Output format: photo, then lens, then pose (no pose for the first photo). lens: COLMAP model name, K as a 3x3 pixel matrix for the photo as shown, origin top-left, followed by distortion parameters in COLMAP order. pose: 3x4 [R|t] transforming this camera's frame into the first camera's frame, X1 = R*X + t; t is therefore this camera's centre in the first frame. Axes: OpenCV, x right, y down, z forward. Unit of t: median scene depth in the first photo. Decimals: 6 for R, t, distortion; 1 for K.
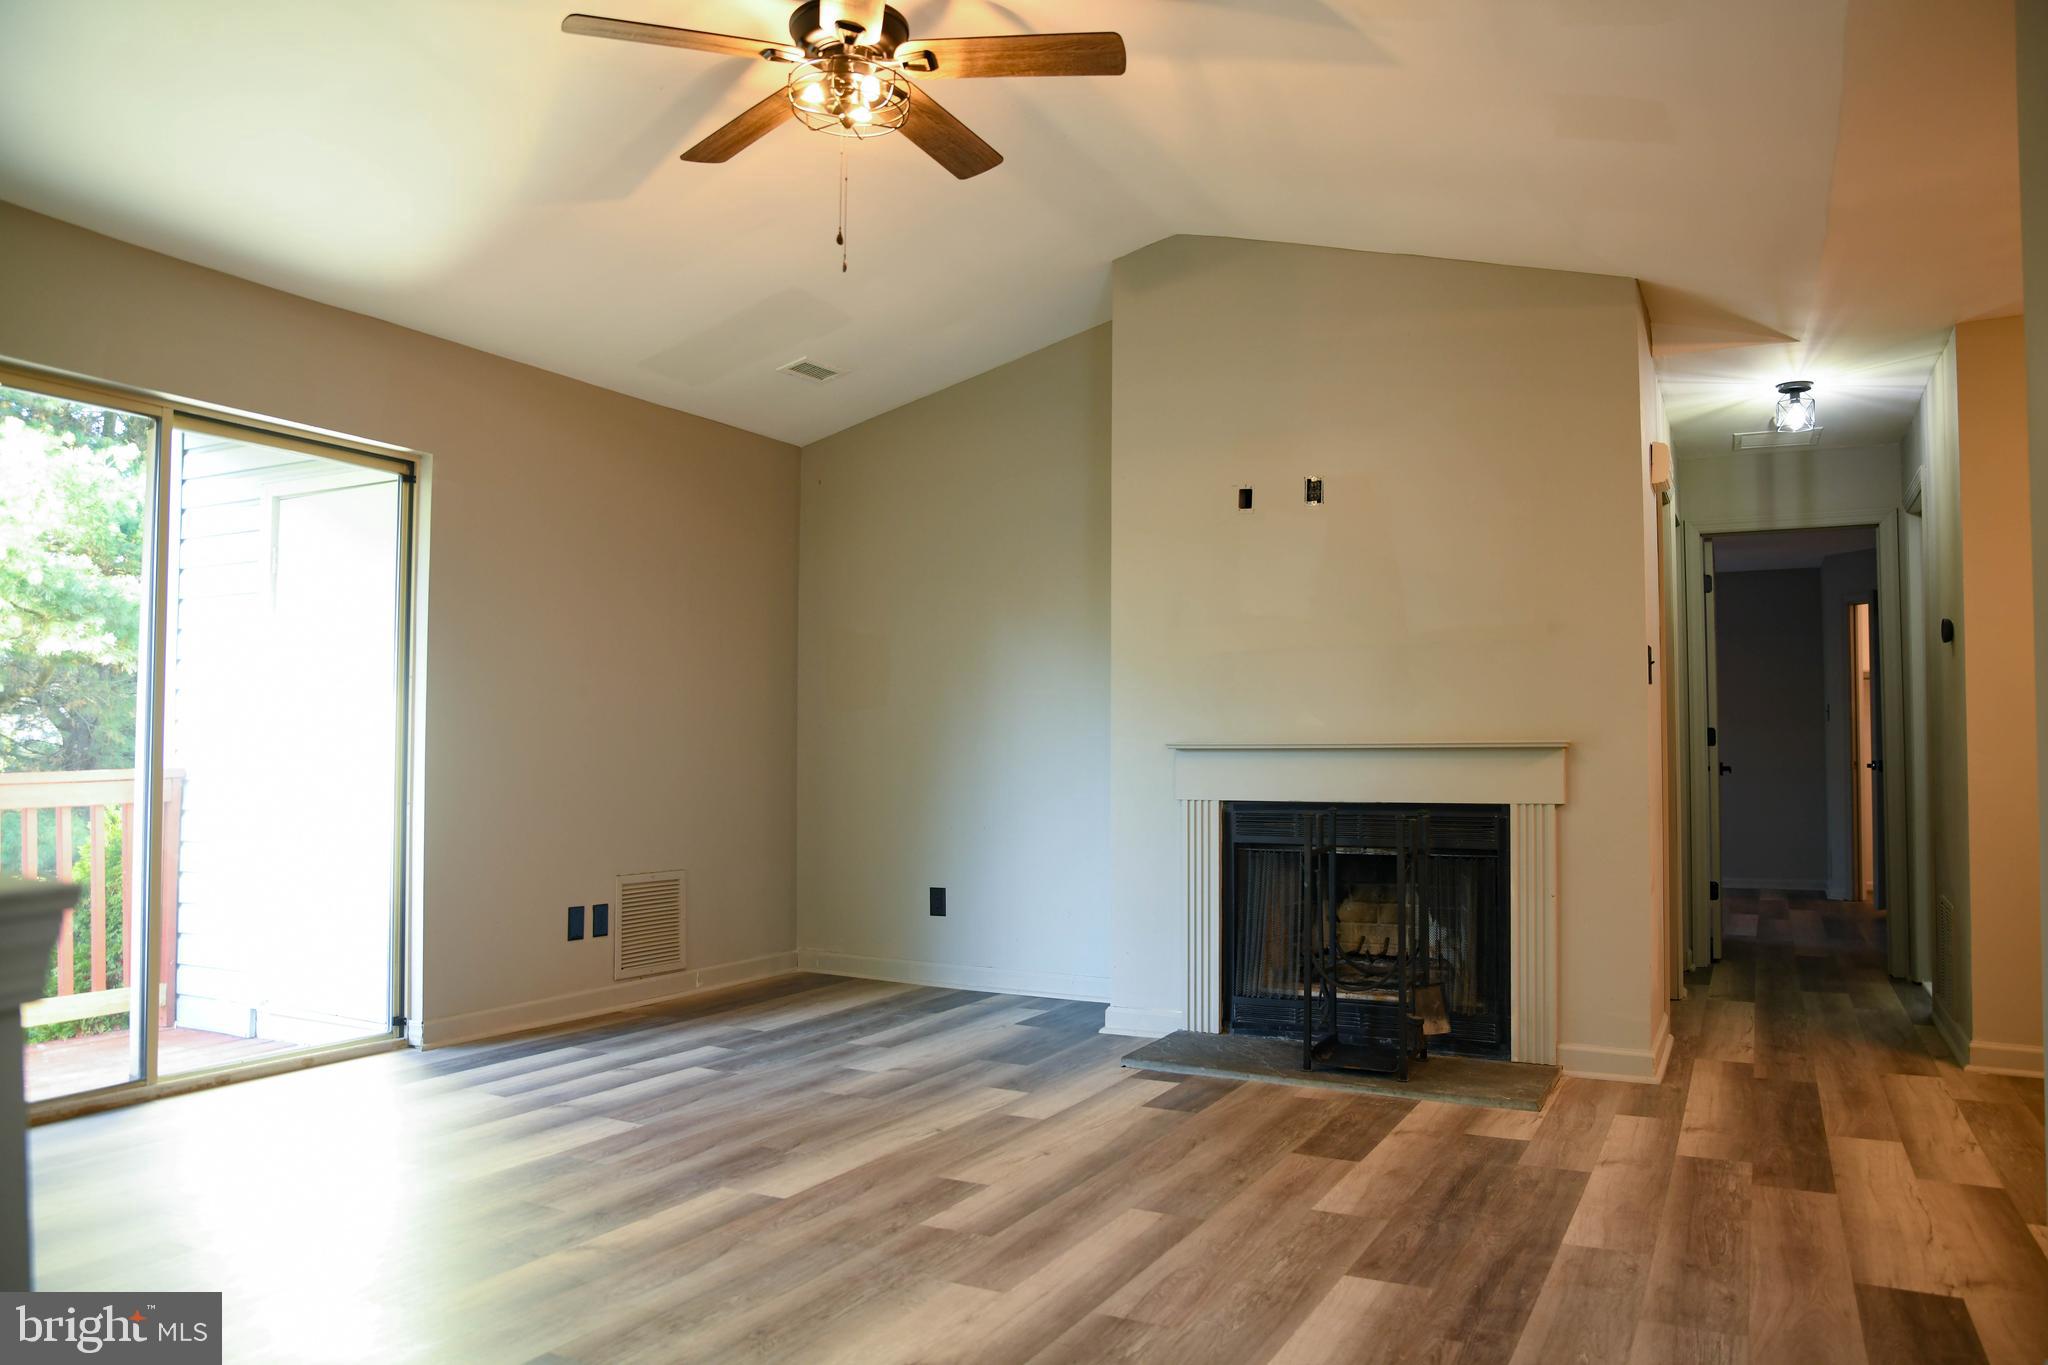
lens RADIAL K [[1424.8, 0, 1031.0], [0, 1424.8, 688.3], [0, 0, 1]] dist [-0.102120, 0.075584]
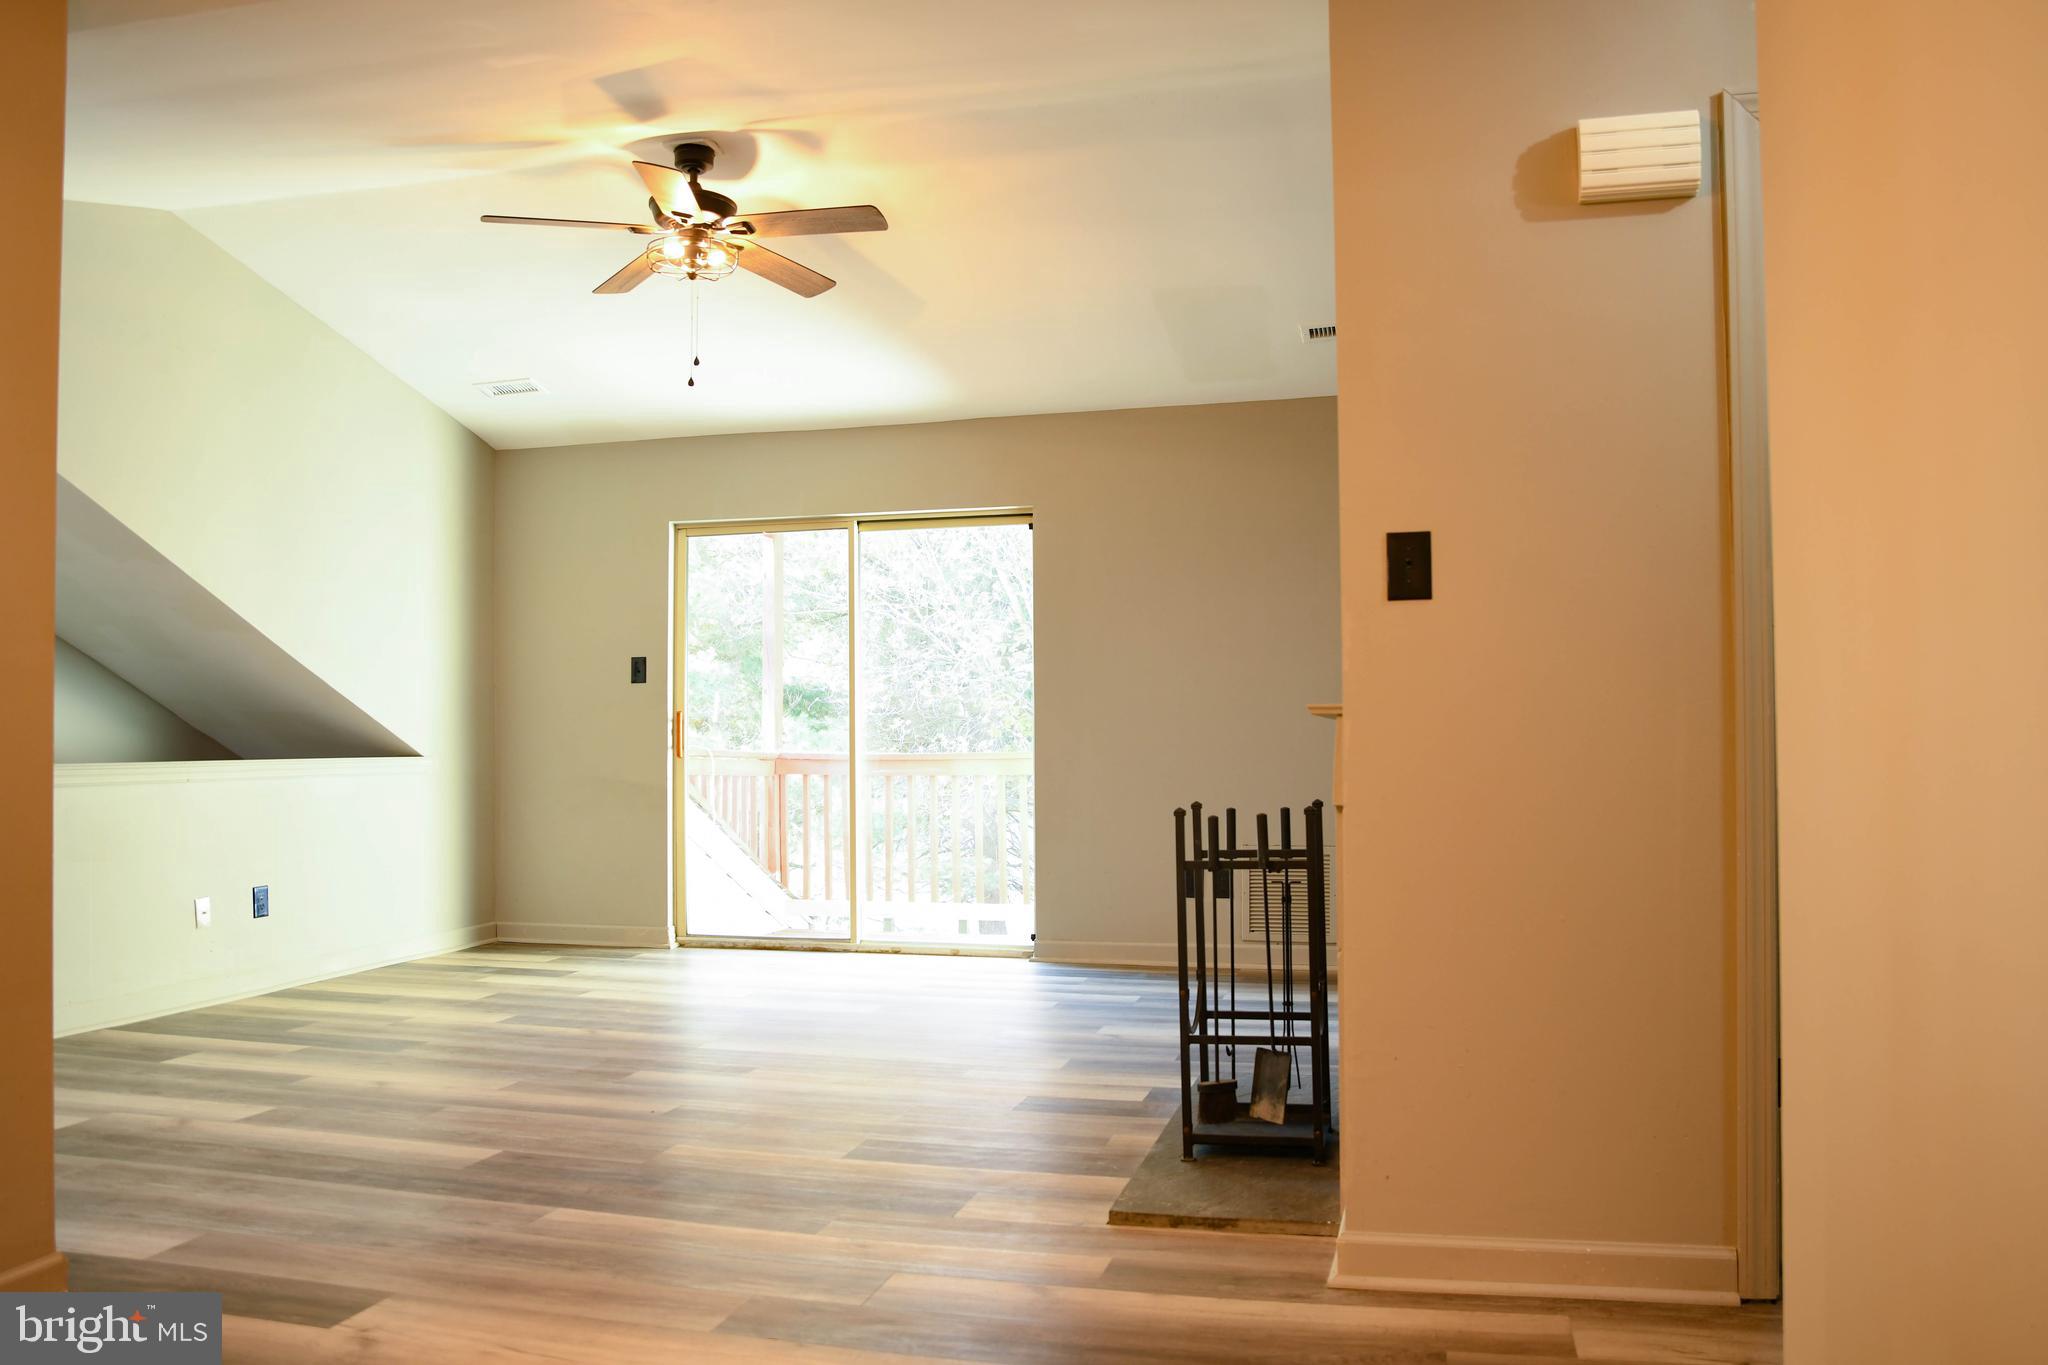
lens RADIAL K [[1527.5, 0, 1038.7], [0, 1527.5, 686.1], [0, 0, 1]] dist [-0.114337, 0.083636]
pose [[0.224355, -0.037117, -0.973800, 1.147949], [0.055744, 0.998127, -0.025202, 0.044406], [0.972912, -0.048629, 0.226003, 0.821909]]
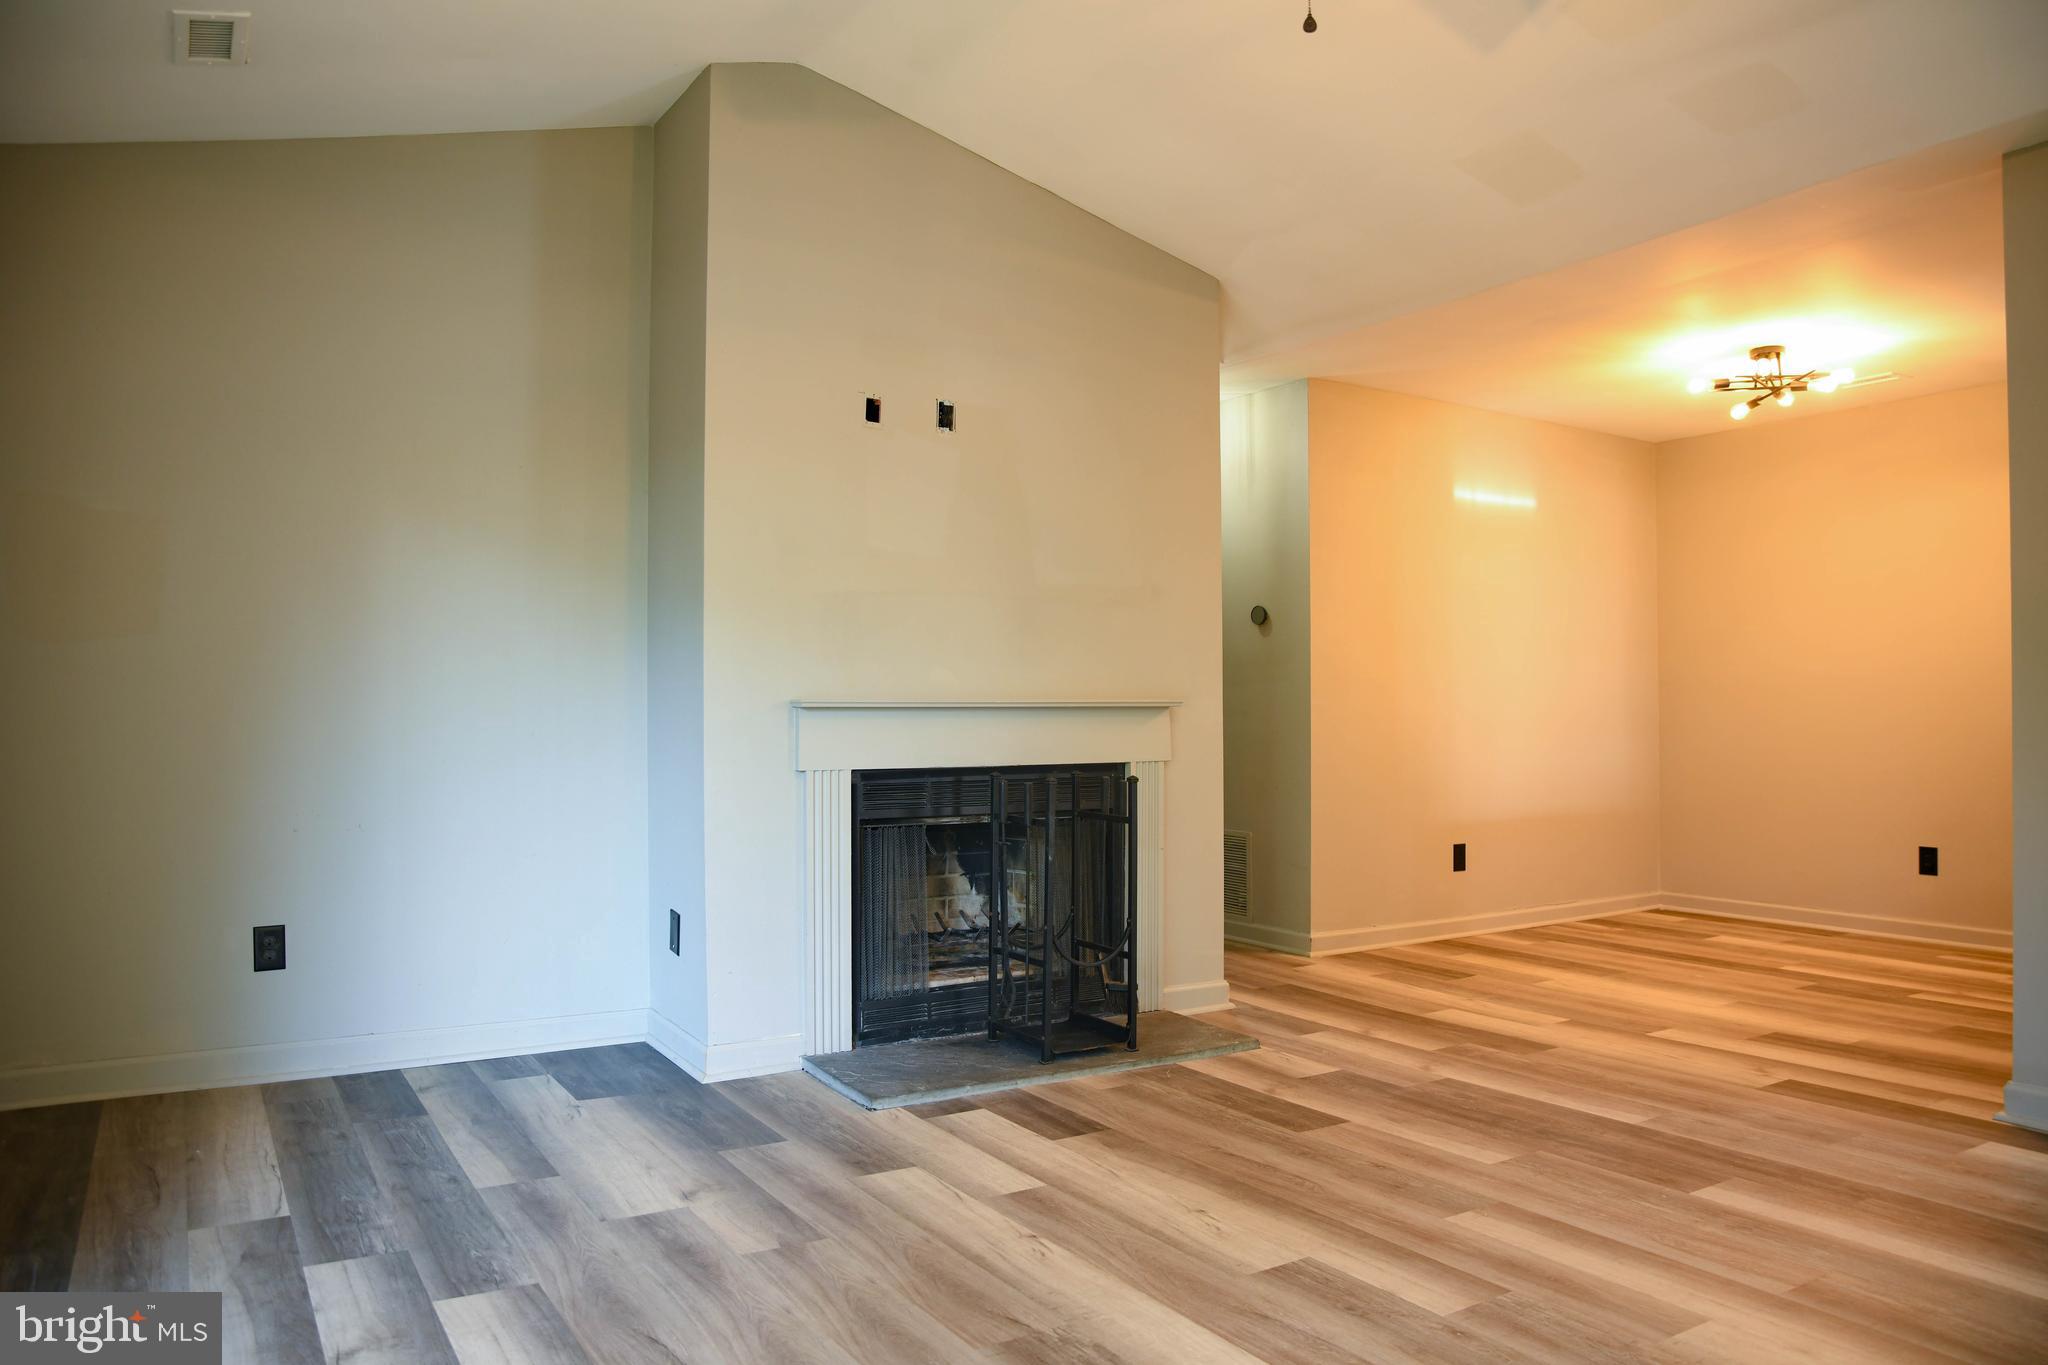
lens RADIAL K [[1405.7, 0, 1035.0], [0, 1405.7, 689.0], [0, 0, 1]] dist [-0.105268, 0.078602]
pose [[0.505712, 0.012360, 0.862614, -0.660924], [-0.038489, 0.999225, 0.008247, 0.027224], [-0.861844, -0.037372, 0.505795, 0.635126]]
